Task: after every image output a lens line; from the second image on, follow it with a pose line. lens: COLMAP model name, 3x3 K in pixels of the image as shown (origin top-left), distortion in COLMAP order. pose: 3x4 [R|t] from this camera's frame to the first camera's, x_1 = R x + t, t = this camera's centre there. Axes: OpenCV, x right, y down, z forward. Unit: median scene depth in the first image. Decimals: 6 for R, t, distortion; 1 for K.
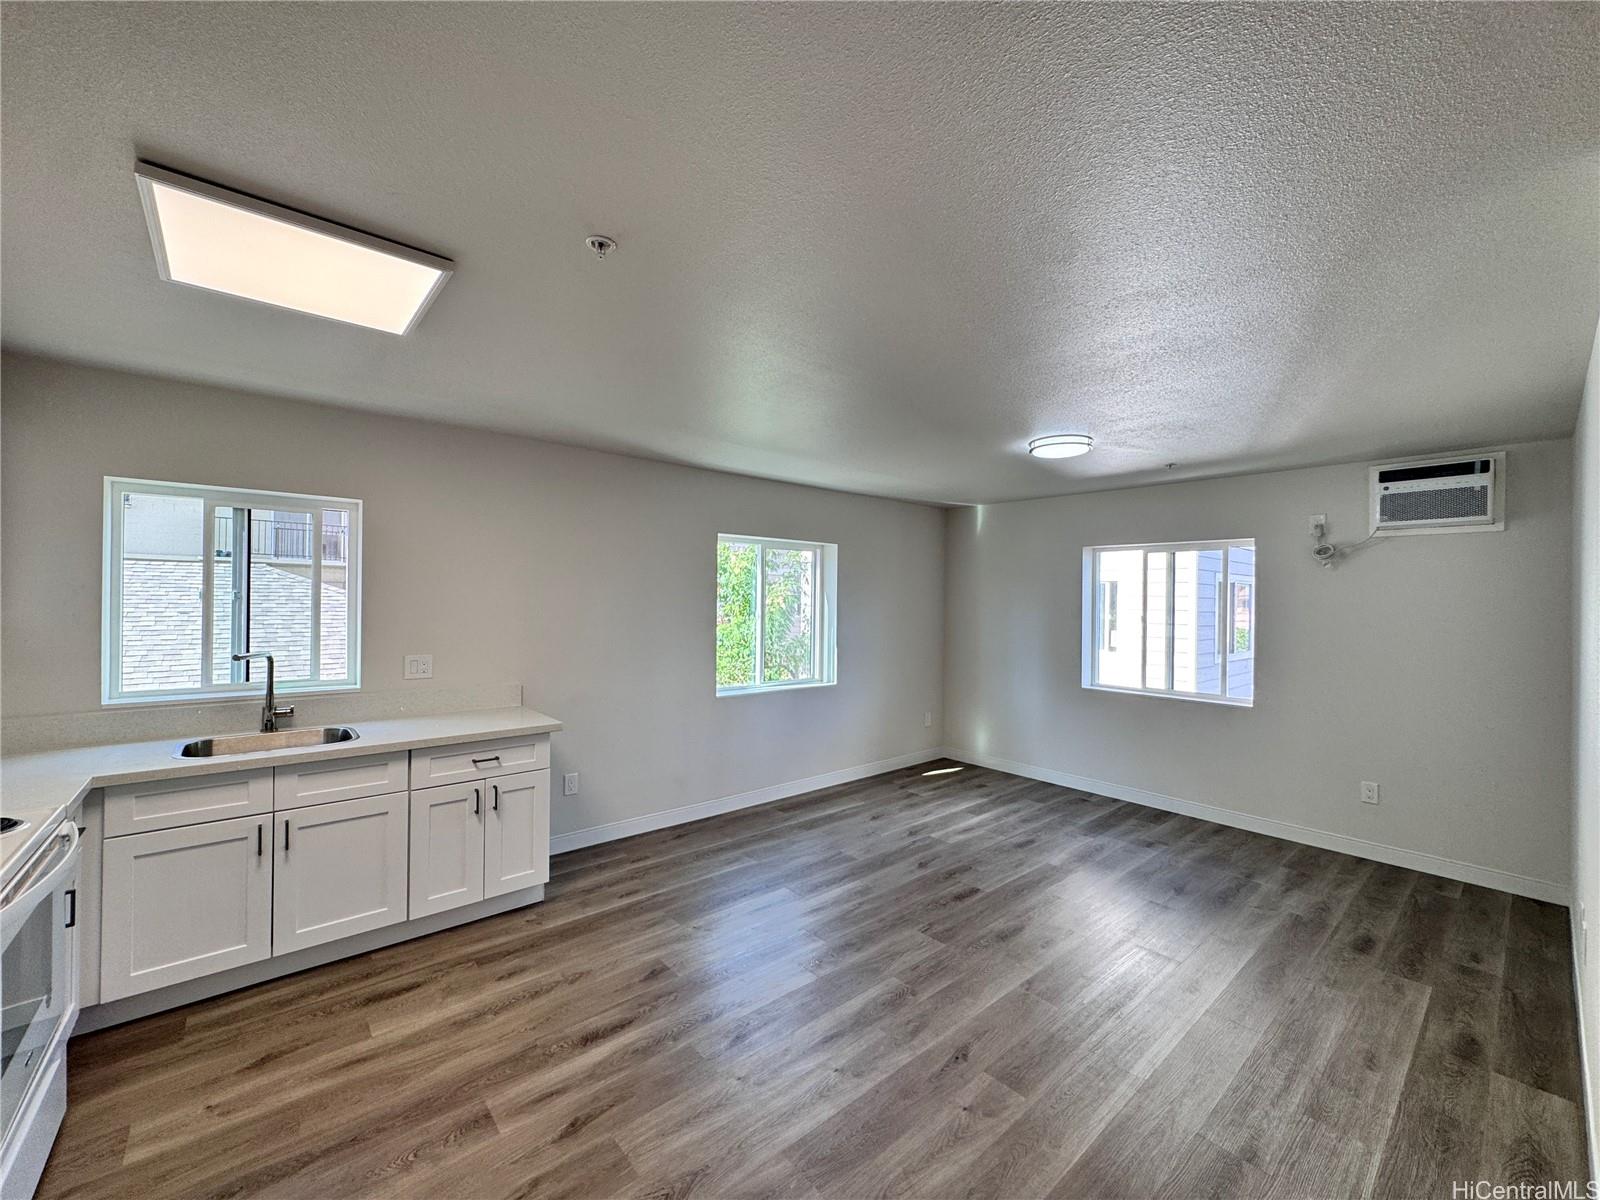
lens RADIAL K [[643.6, 0, 800.0], [0, 643.6, 600.0], [0, 0, 1]] dist [0.002534, 0.000097]
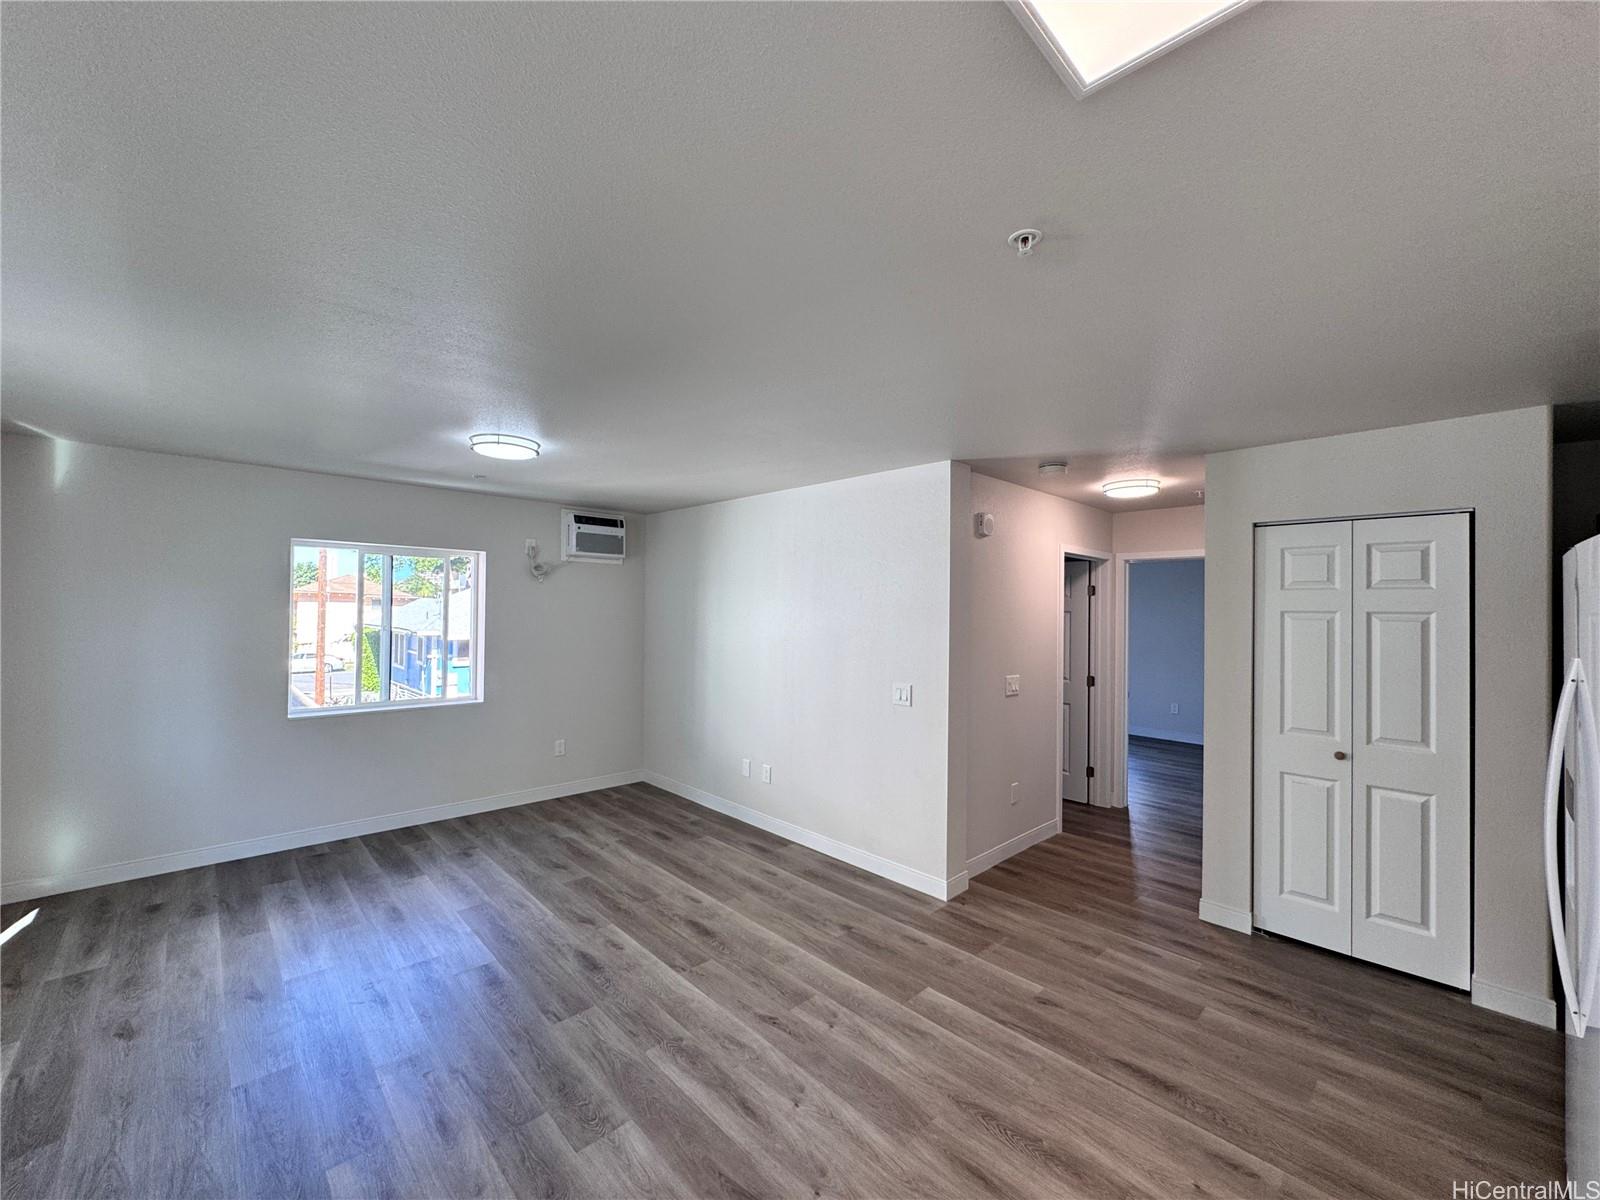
lens RADIAL K [[643.6, 0, 800.0], [0, 643.6, 600.0], [0, 0, 1]] dist [0.002534, 0.000097]
pose [[-0.049422, -0.001516, 0.998777, -0.495214], [-0.016151, 0.999869, 0.000719, -0.023016], [-0.998647, -0.016095, -0.049440, 0.562767]]
